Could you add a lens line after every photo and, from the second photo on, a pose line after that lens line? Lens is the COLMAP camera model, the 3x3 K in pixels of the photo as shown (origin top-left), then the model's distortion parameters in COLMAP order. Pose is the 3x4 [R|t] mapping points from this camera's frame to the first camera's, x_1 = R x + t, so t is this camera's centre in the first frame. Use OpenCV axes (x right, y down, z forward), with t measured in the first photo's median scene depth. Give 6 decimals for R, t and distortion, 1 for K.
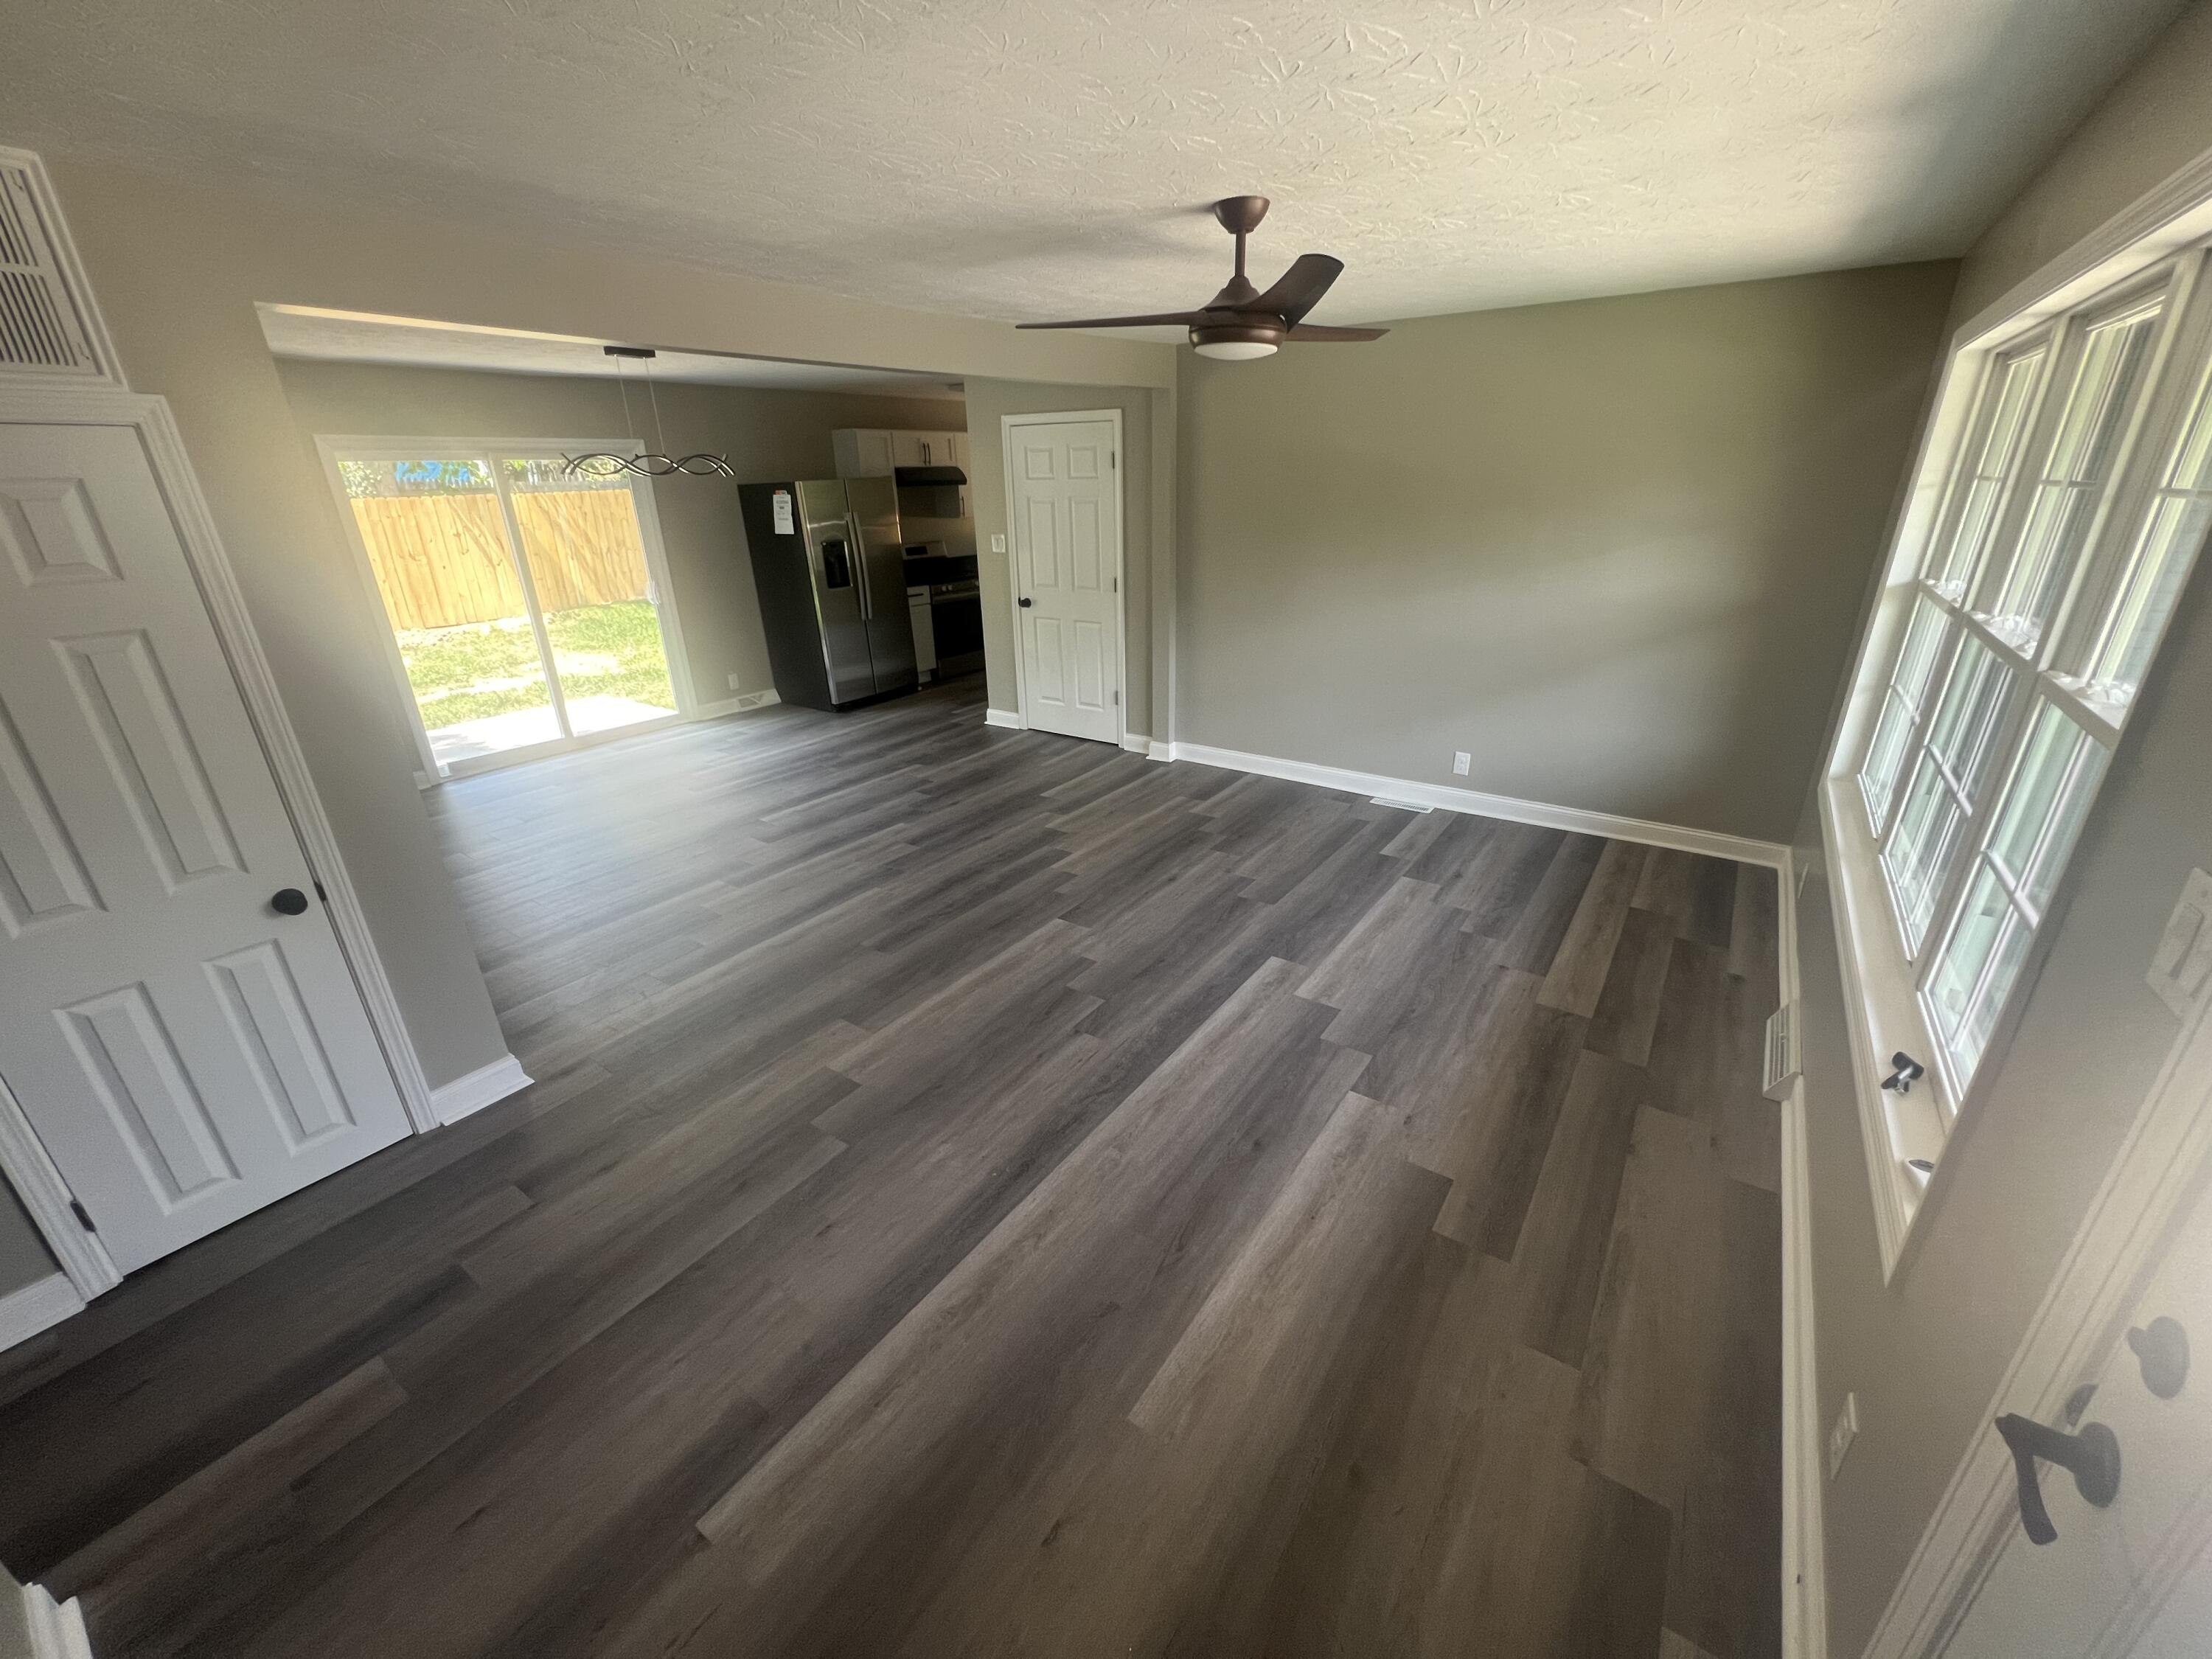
lens RADIAL K [[880.7, 0, 1113.9], [0, 880.7, 832.1], [0, 0, 1]] dist [-0.002440, 0.000390]
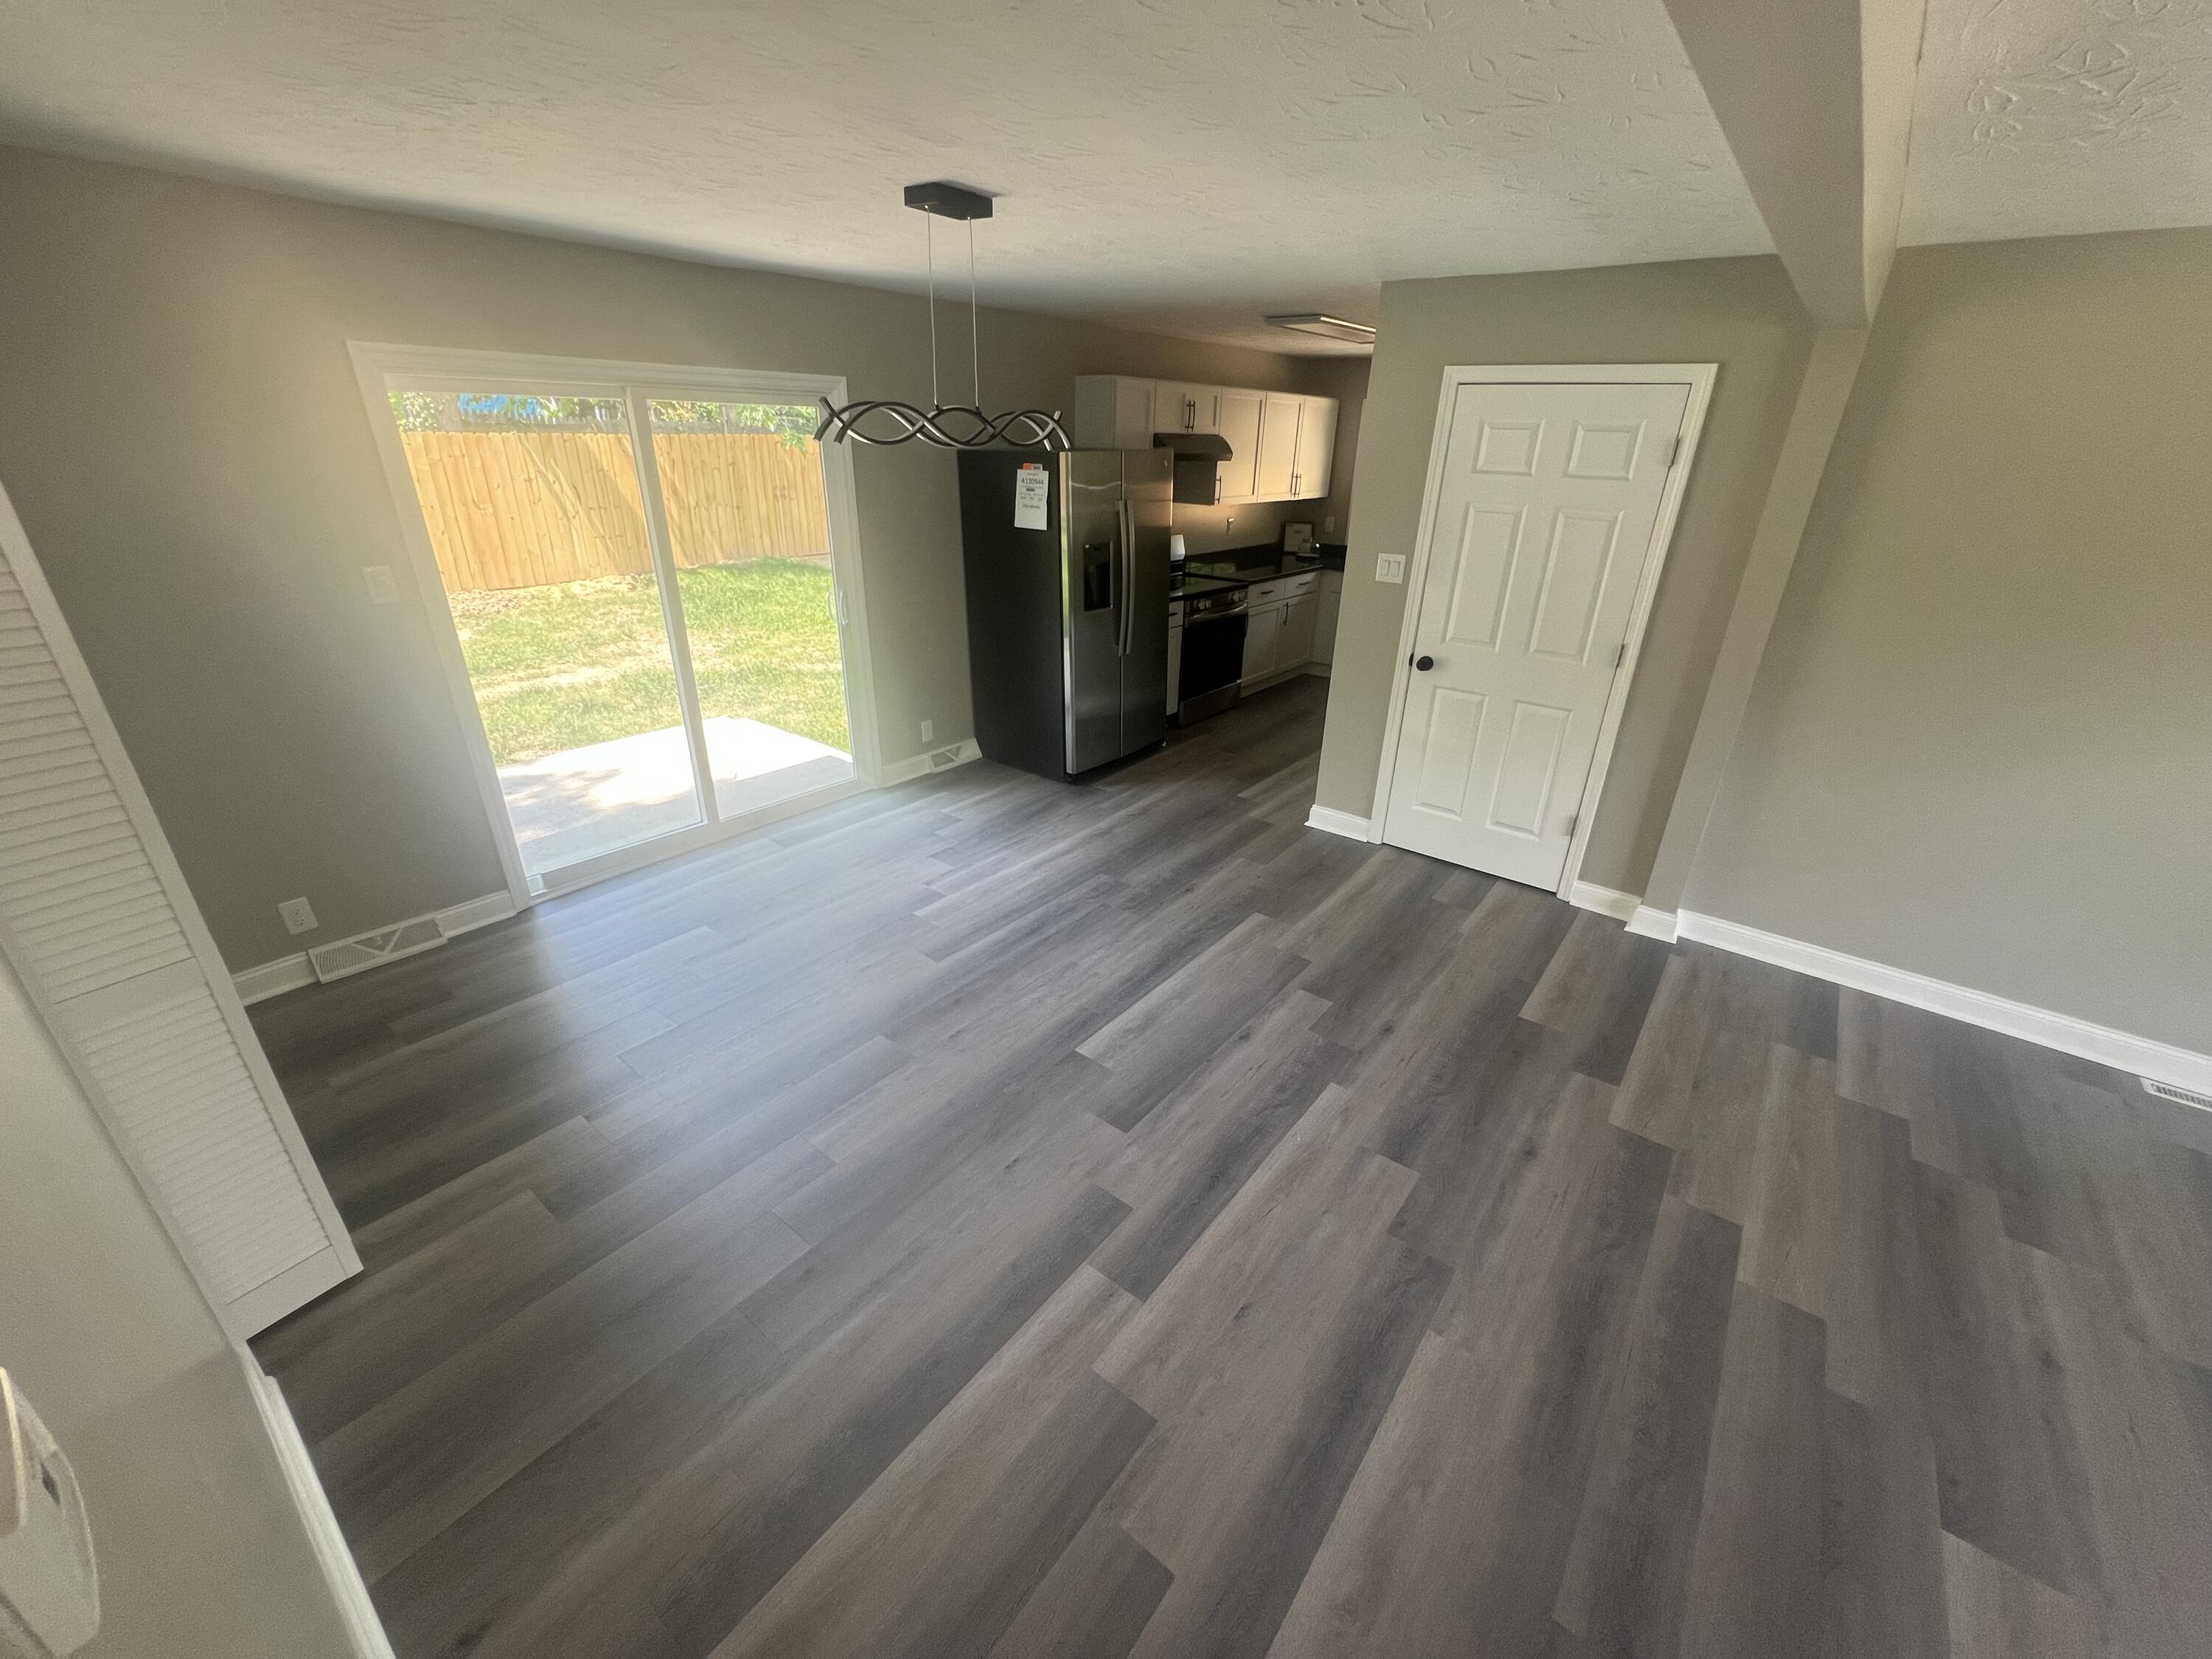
lens RADIAL K [[880.7, 0, 1111.6], [0, 880.7, 829.6], [0, 0, 1]] dist [-0.002440, 0.000390]
pose [[0.997569, 0.062909, -0.029962, -0.273189], [-0.061752, 0.997365, 0.038087, -0.135491], [0.032279, -0.036144, 0.998825, 0.312438]]
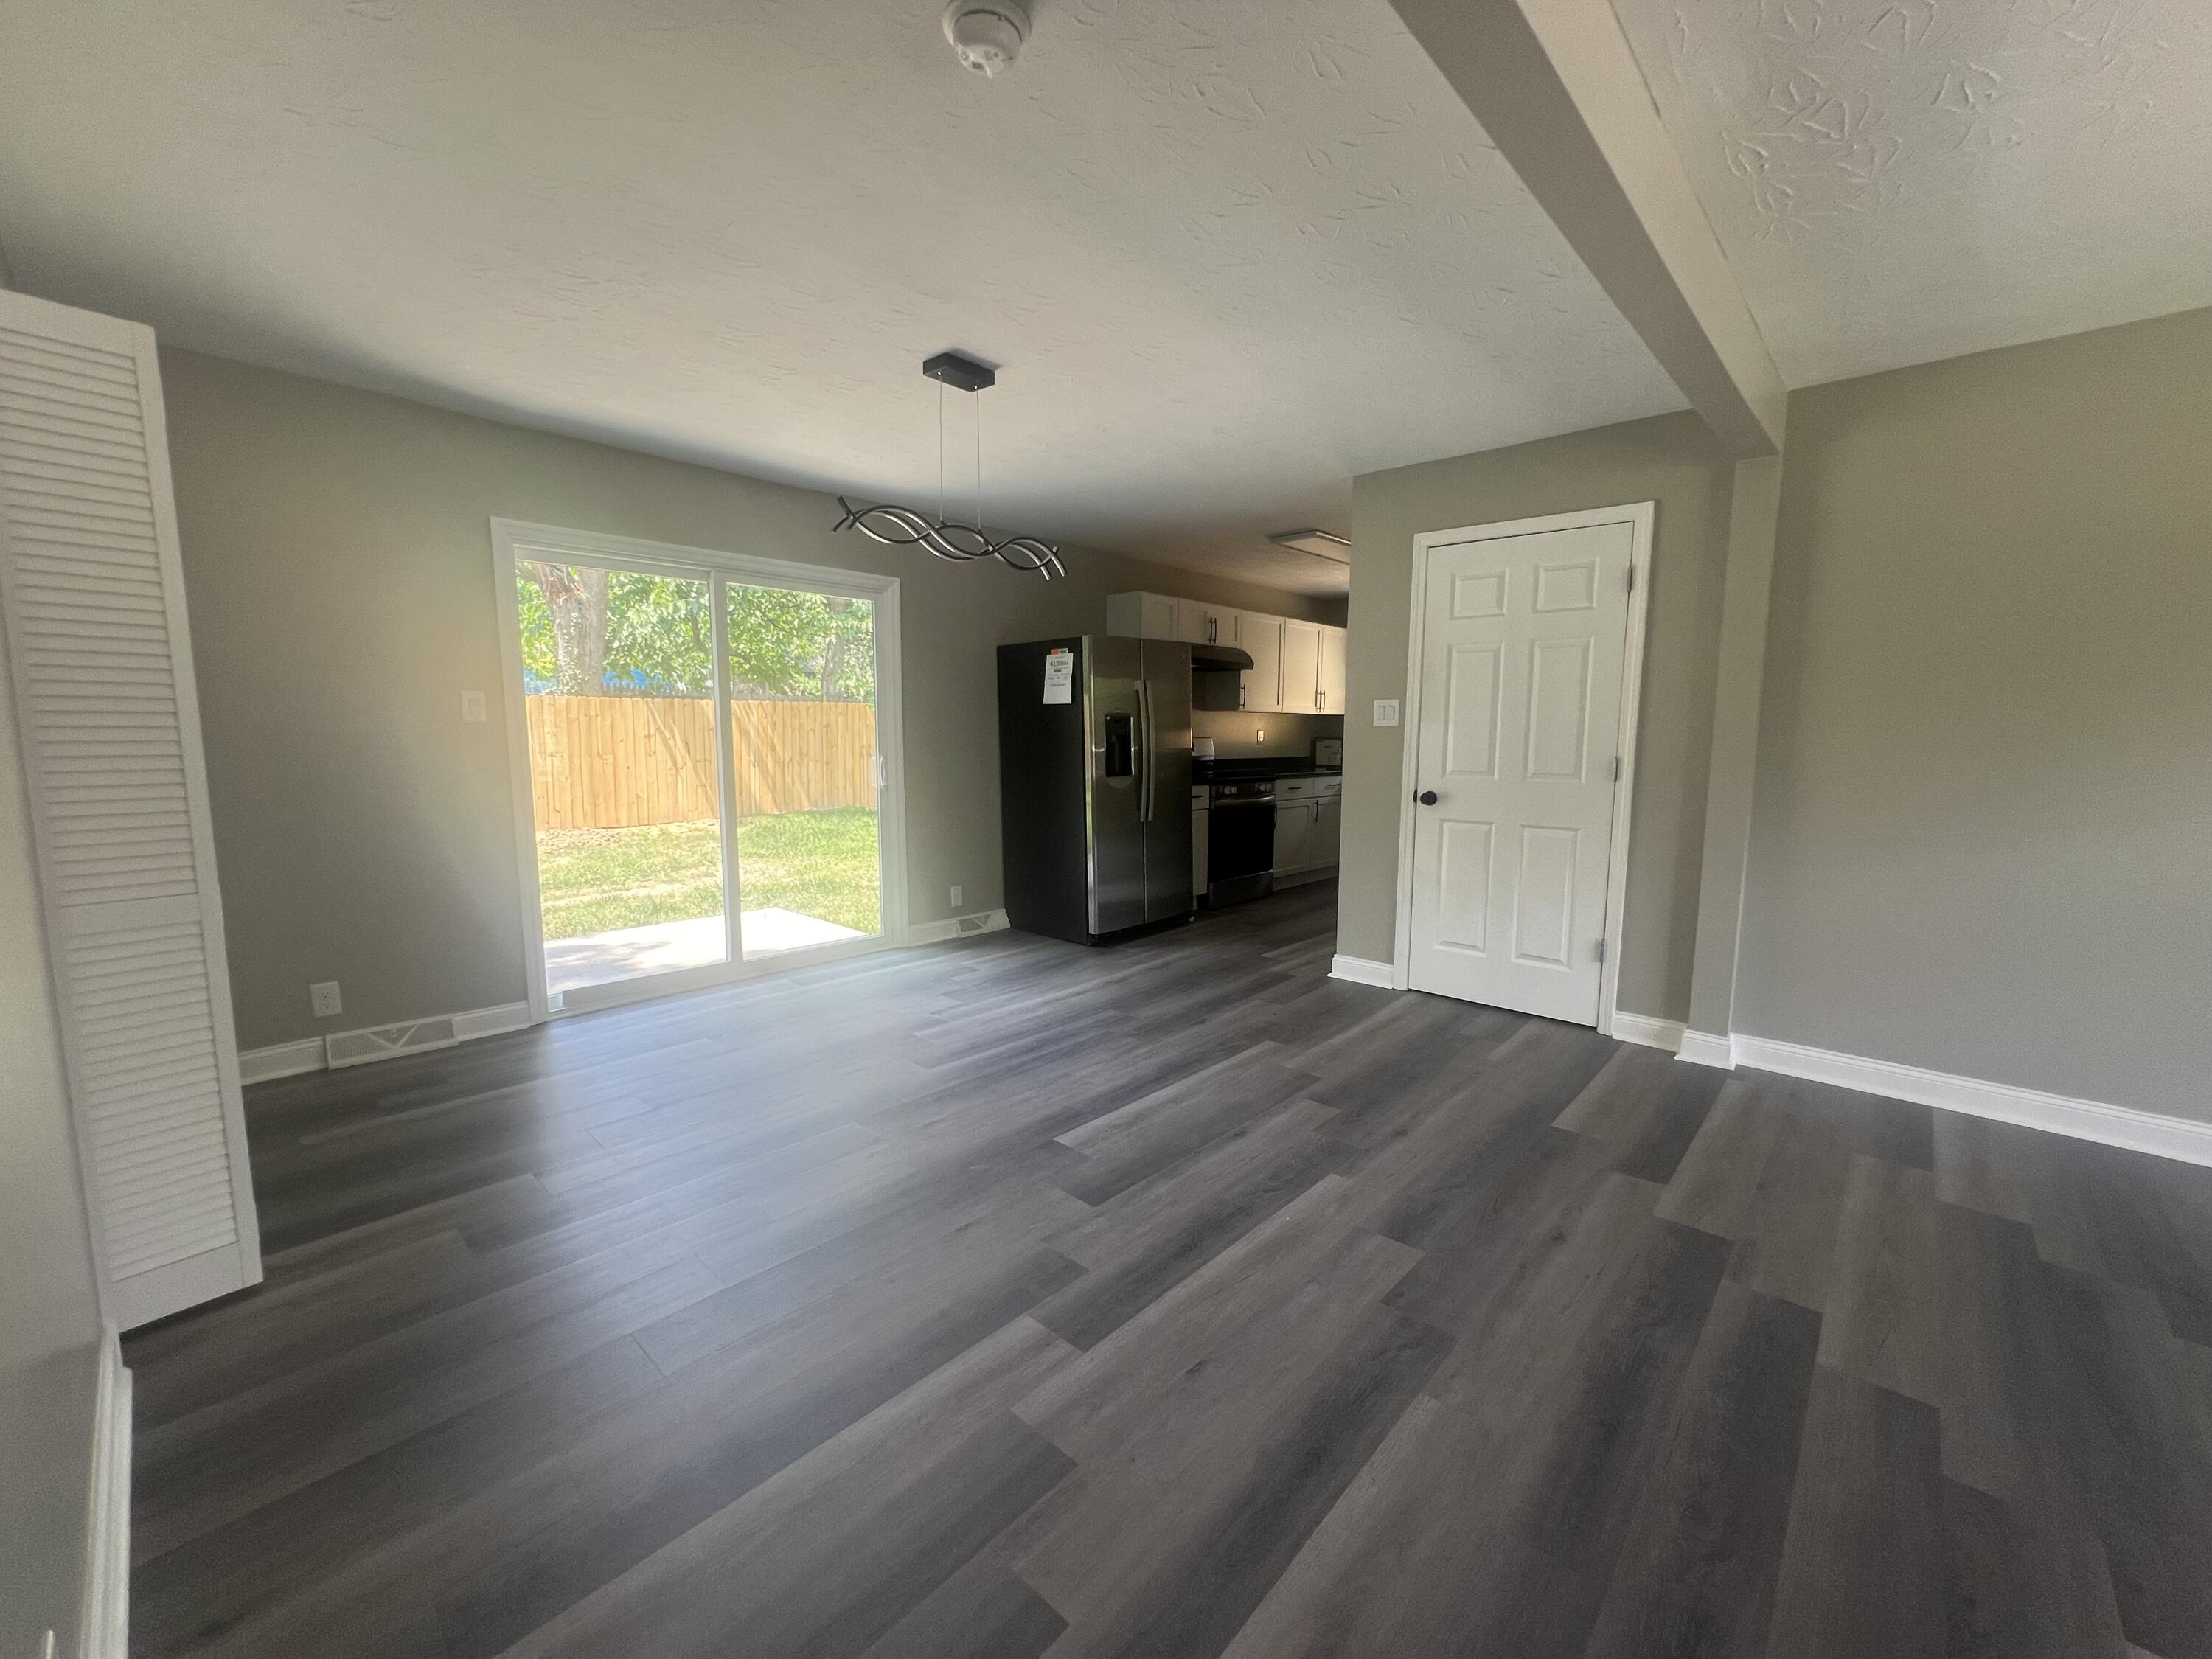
lens RADIAL K [[880.7, 0, 1112.9], [0, 880.7, 832.5], [0, 0, 1]] dist [-0.002440, 0.000390]
pose [[0.990989, 0.041007, -0.127514, -0.225105], [-0.073612, 0.962066, -0.262696, -0.041767], [0.111904, 0.269716, 0.956416, 0.319546]]
